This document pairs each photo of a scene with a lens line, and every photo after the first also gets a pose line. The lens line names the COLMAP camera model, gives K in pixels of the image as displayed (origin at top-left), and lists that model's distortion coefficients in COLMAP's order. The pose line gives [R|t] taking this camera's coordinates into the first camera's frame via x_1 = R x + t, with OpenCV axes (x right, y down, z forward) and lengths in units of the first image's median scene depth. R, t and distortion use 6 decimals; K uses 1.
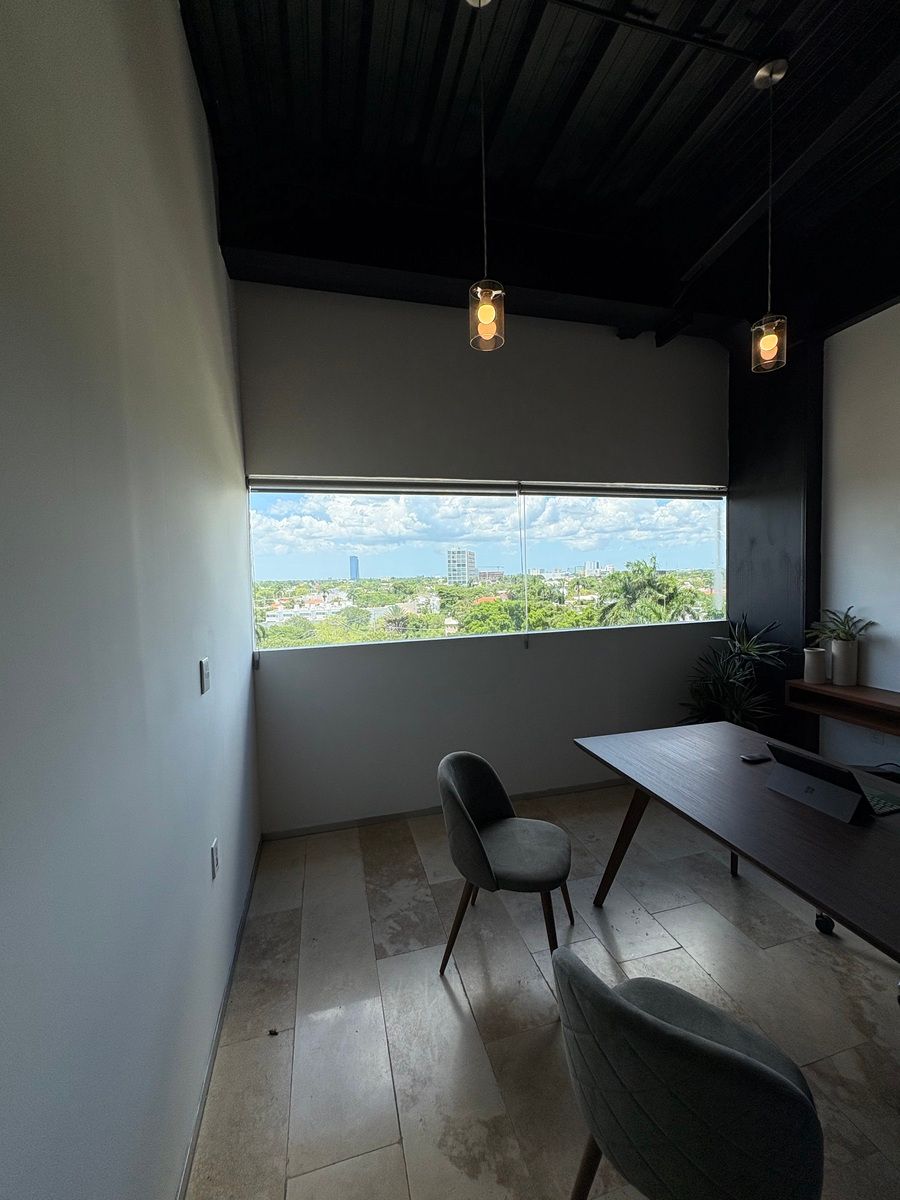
lens RADIAL K [[474.9, 0, 450.0], [0, 474.9, 600.0], [0, 0, 1]] dist [0.000079, 0.000277]
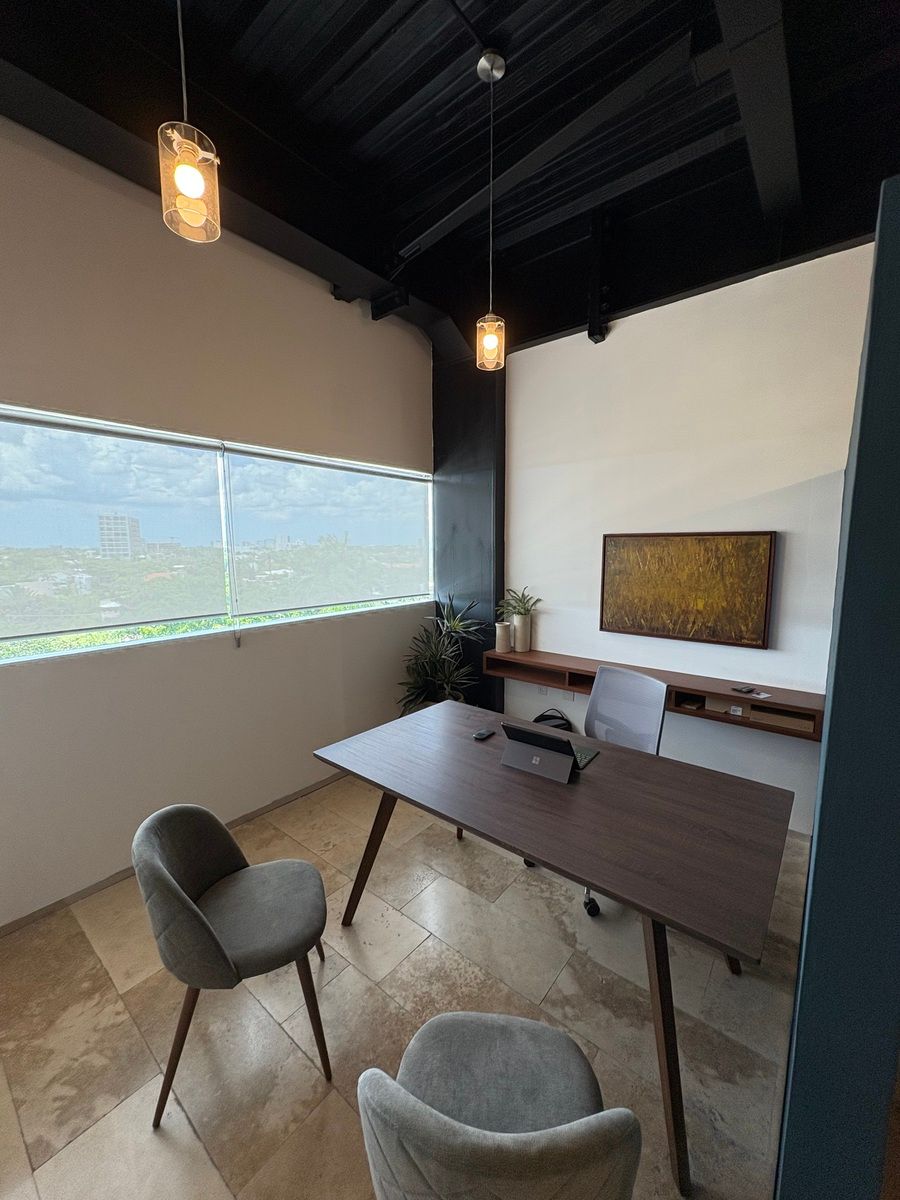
lens RADIAL K [[474.9, 0, 450.0], [0, 474.9, 600.0], [0, 0, 1]] dist [0.000079, 0.000277]
pose [[0.809881, -0.046622, 0.584738, -0.032401], [0.014549, 0.998126, 0.059431, -0.032636], [-0.586413, -0.039624, 0.809042, 0.154695]]
